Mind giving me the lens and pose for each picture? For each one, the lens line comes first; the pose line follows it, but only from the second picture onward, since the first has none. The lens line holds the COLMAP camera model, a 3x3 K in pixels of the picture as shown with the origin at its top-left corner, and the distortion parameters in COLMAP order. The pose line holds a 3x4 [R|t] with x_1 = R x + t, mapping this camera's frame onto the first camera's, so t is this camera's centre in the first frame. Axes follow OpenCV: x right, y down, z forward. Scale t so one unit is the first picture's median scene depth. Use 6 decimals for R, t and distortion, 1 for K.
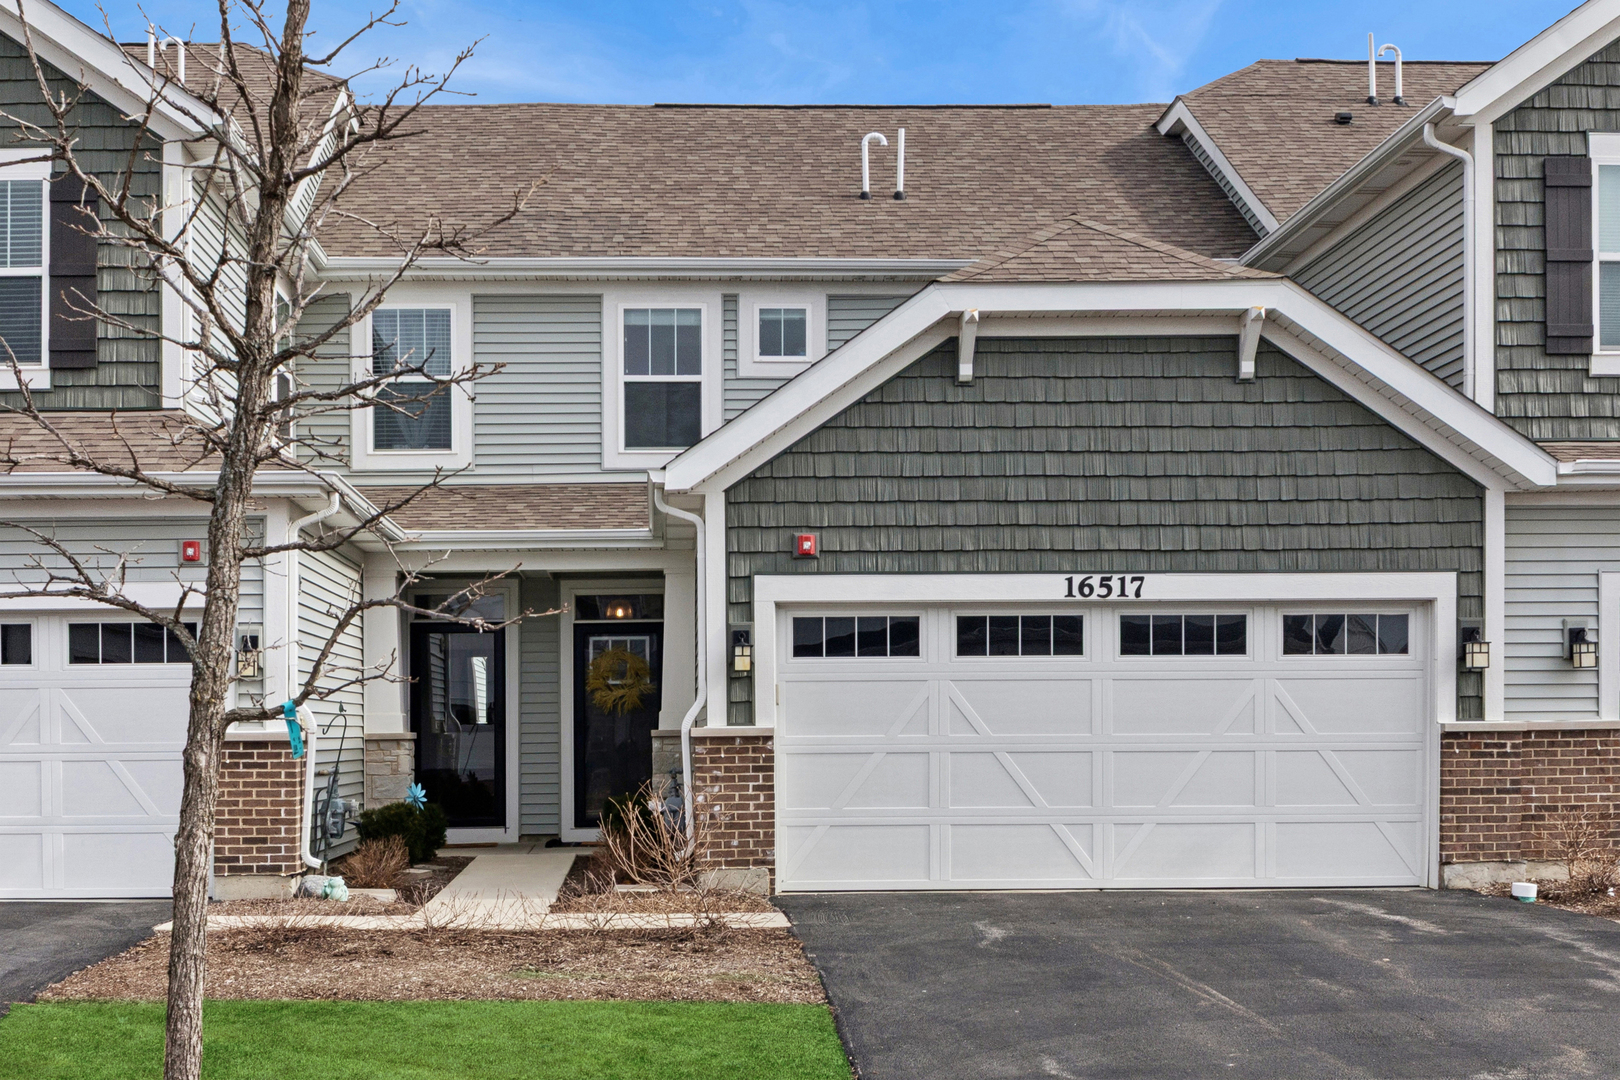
lens RADIAL K [[1395.9, 0, 813.0], [0, 1395.9, 546.0], [0, 0, 1]] dist [0.011749, -0.063070]
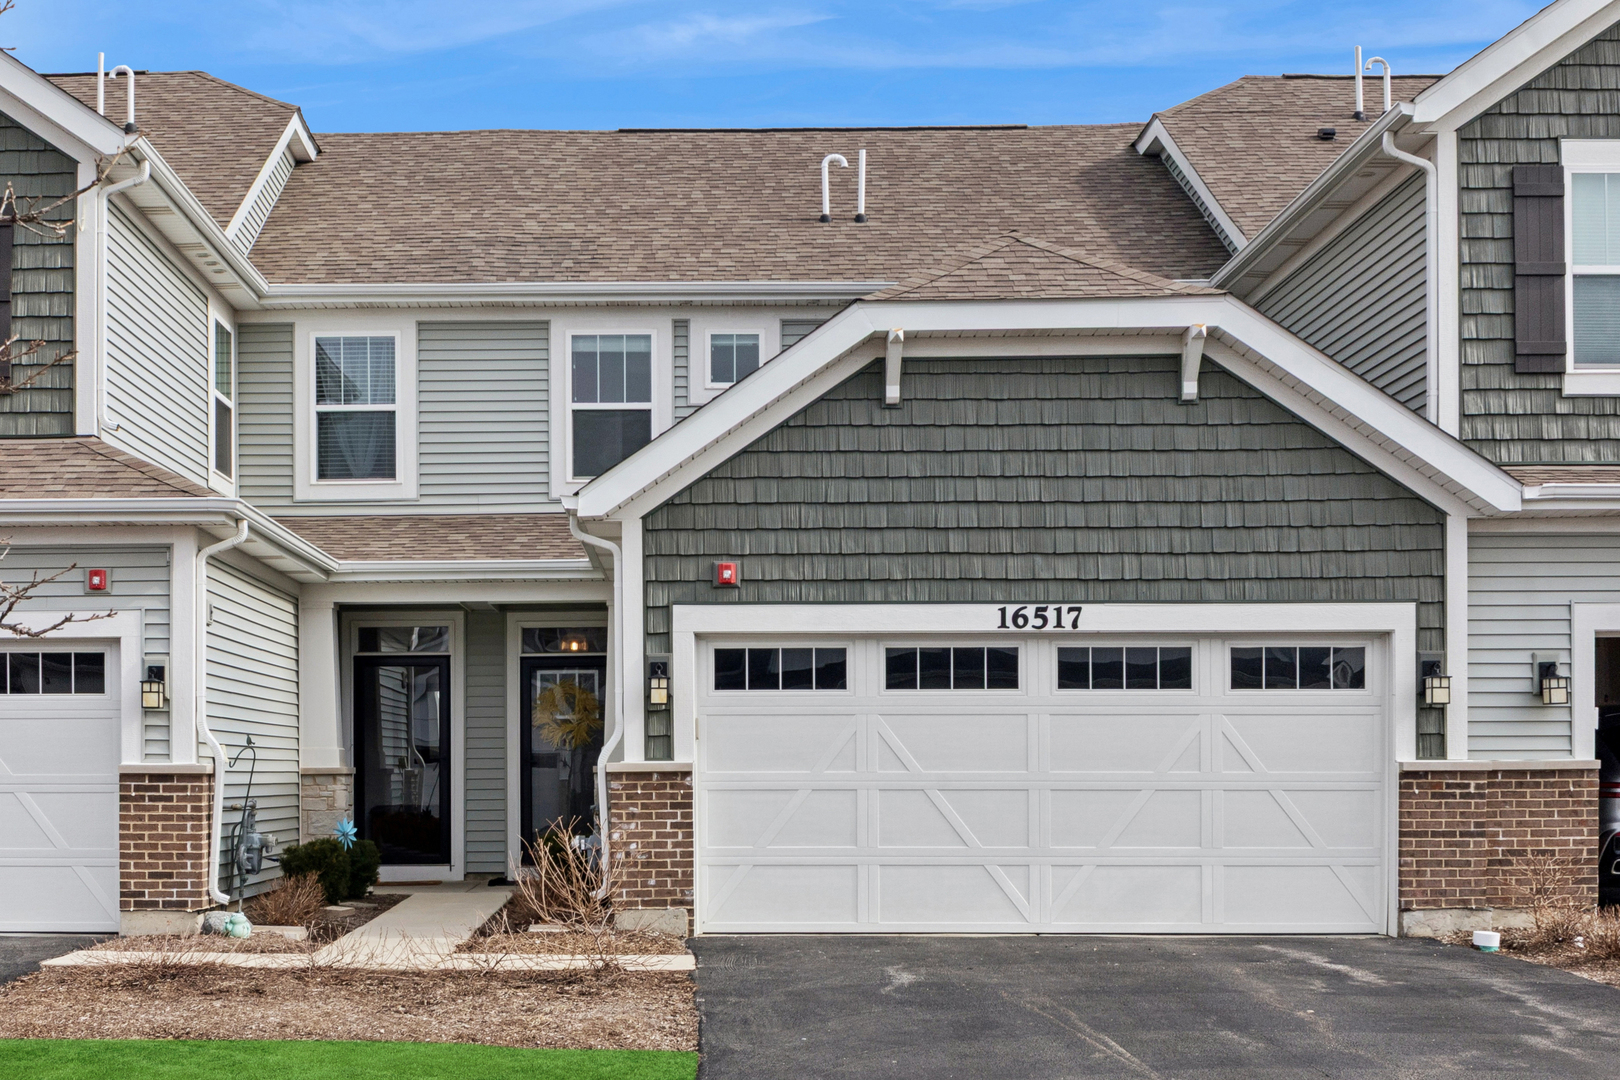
lens RADIAL K [[1395.9, 0, 827.7], [0, 1395.9, 578.9], [0, 0, 1]] dist [0.011749, -0.063070]
pose [[0.999294, -0.000193, -0.037568, 0.098125], [-0.000049, 0.999979, -0.006455, 0.008787], [0.037569, 0.006453, 0.999273, 0.036508]]
